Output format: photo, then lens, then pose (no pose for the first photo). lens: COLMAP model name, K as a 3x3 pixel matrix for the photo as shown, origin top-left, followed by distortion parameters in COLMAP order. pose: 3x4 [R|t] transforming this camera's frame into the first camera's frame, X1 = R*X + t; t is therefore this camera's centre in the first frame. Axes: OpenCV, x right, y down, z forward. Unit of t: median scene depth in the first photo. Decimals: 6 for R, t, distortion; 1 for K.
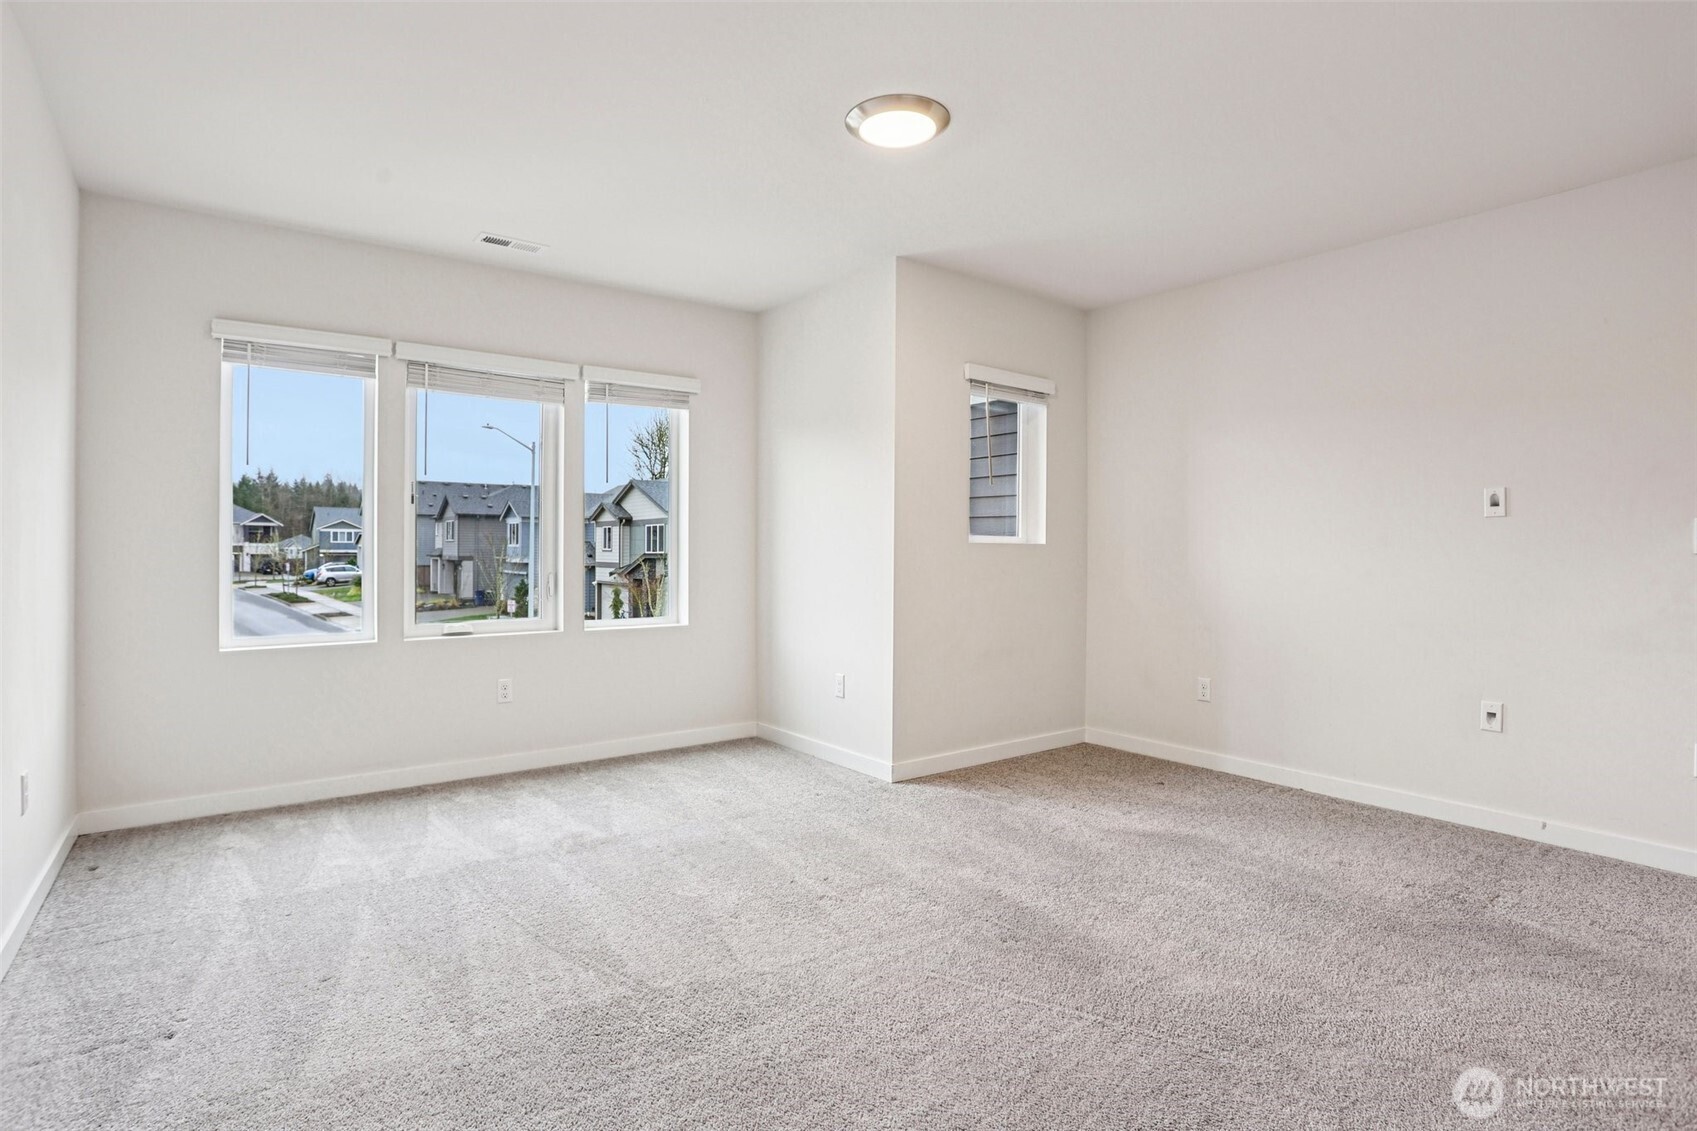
lens RADIAL K [[839.6, 0, 844.6], [0, 839.6, 551.0], [0, 0, 1]] dist [-0.080500, 0.038772]
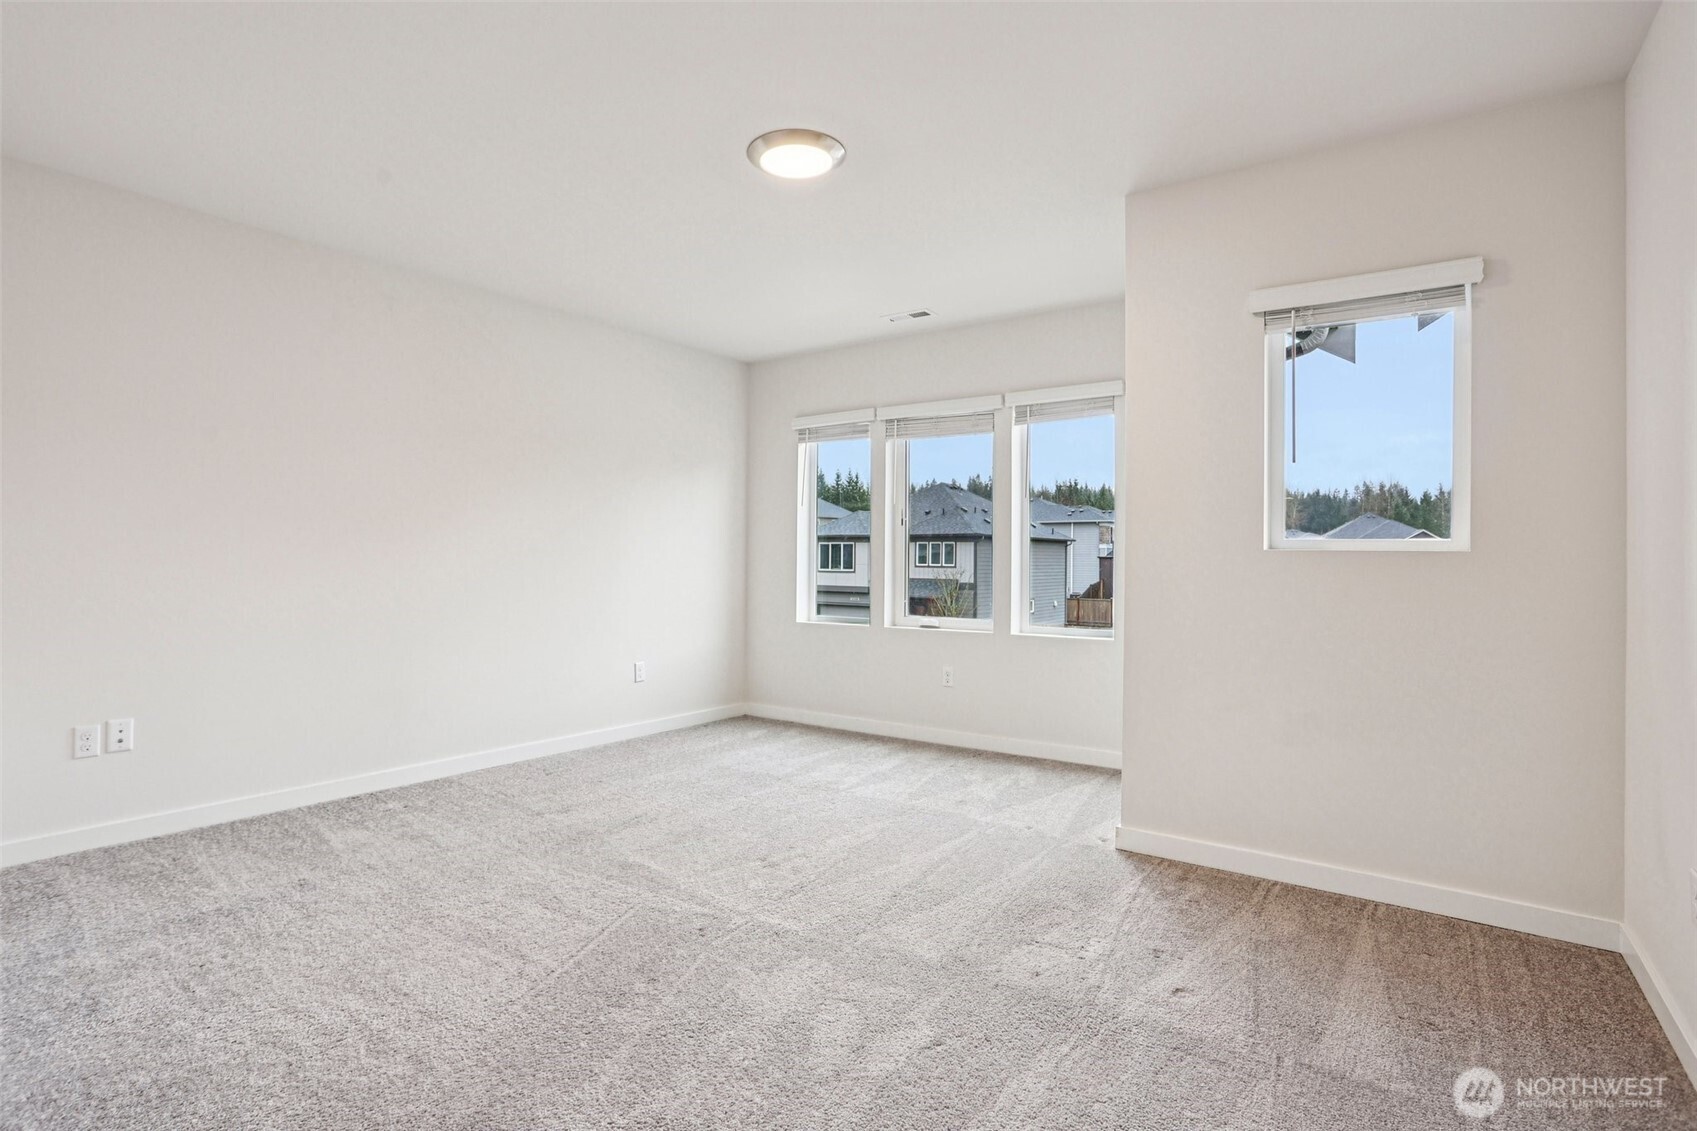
lens RADIAL K [[839.6, 0, 844.6], [0, 839.6, 551.0], [0, 0, 1]] dist [-0.080500, 0.038772]
pose [[0.296020, -0.011188, -0.955116, 0.752822], [-0.008285, 0.999864, -0.014280, 0.004121], [0.955146, 0.012141, 0.295887, 0.515492]]
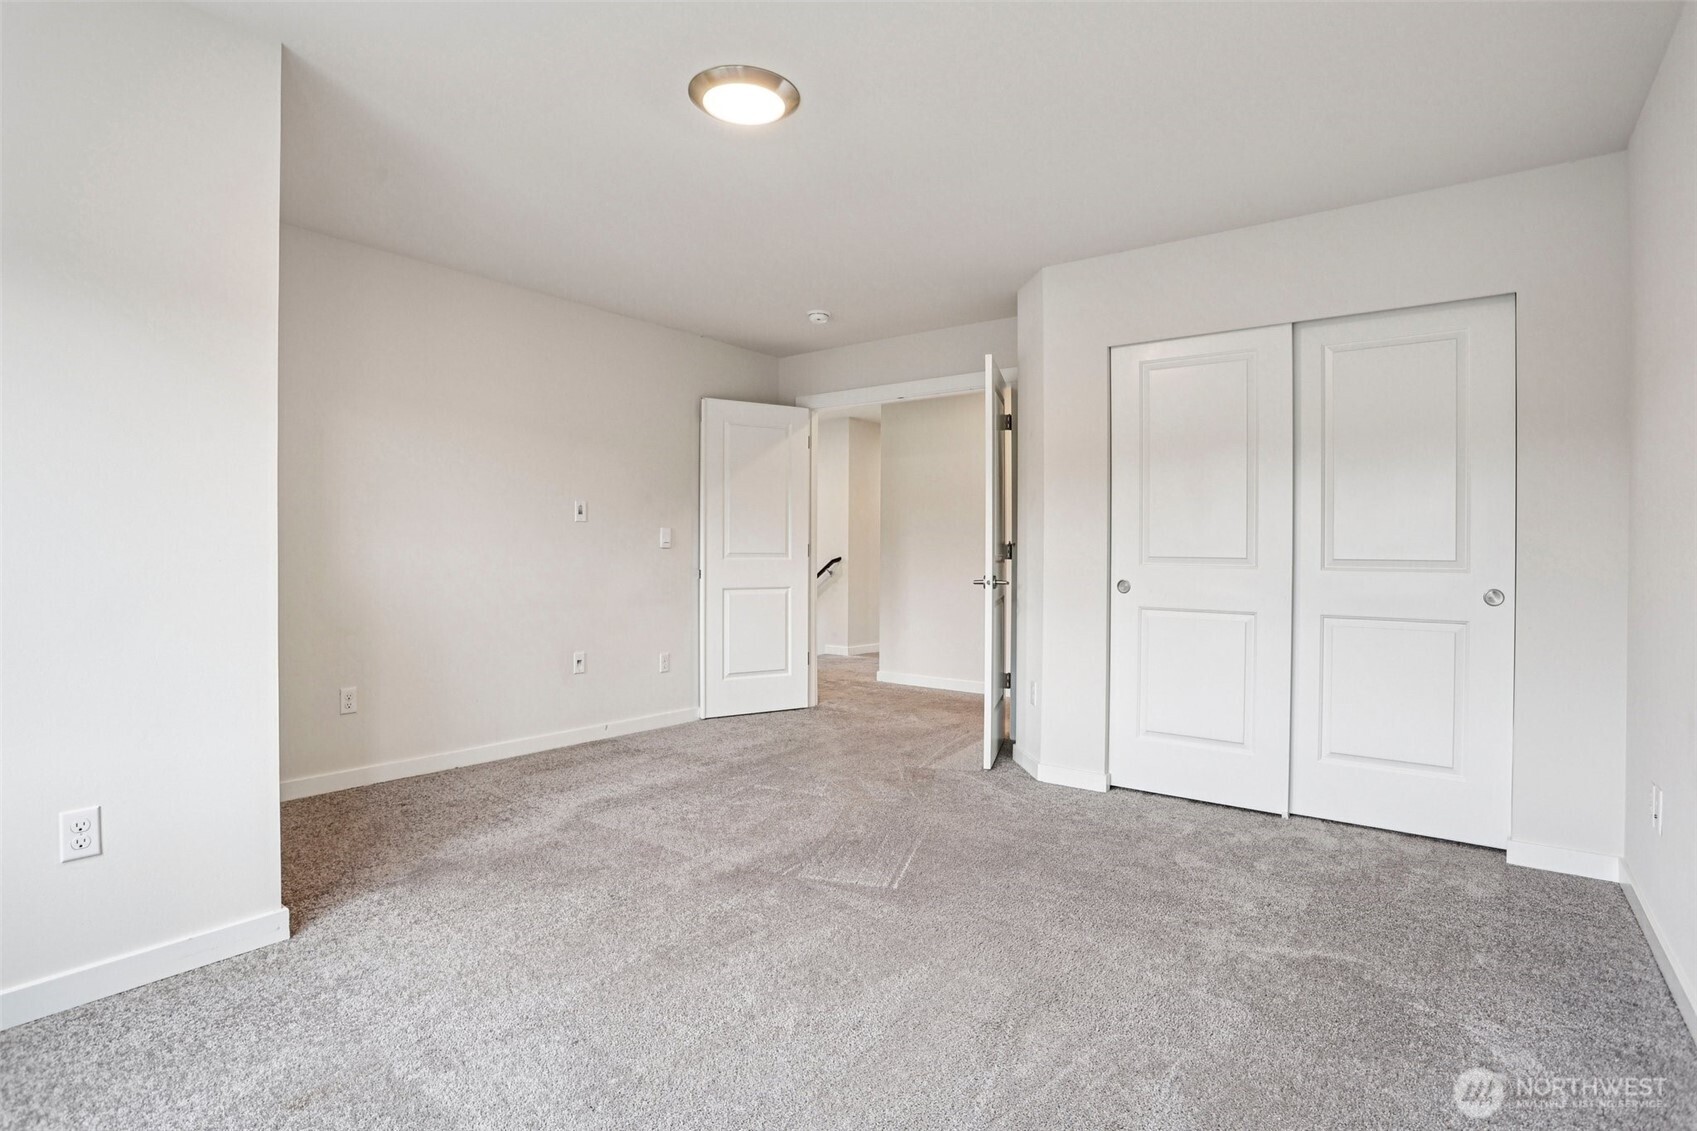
lens RADIAL K [[839.6, 0, 844.6], [0, 839.6, 551.0], [0, 0, 1]] dist [-0.080500, 0.038772]
pose [[-0.273577, -0.008296, 0.961814, -0.603578], [-0.006530, 0.999956, 0.006767, -0.002898], [-0.961828, -0.004429, -0.273619, 0.788915]]
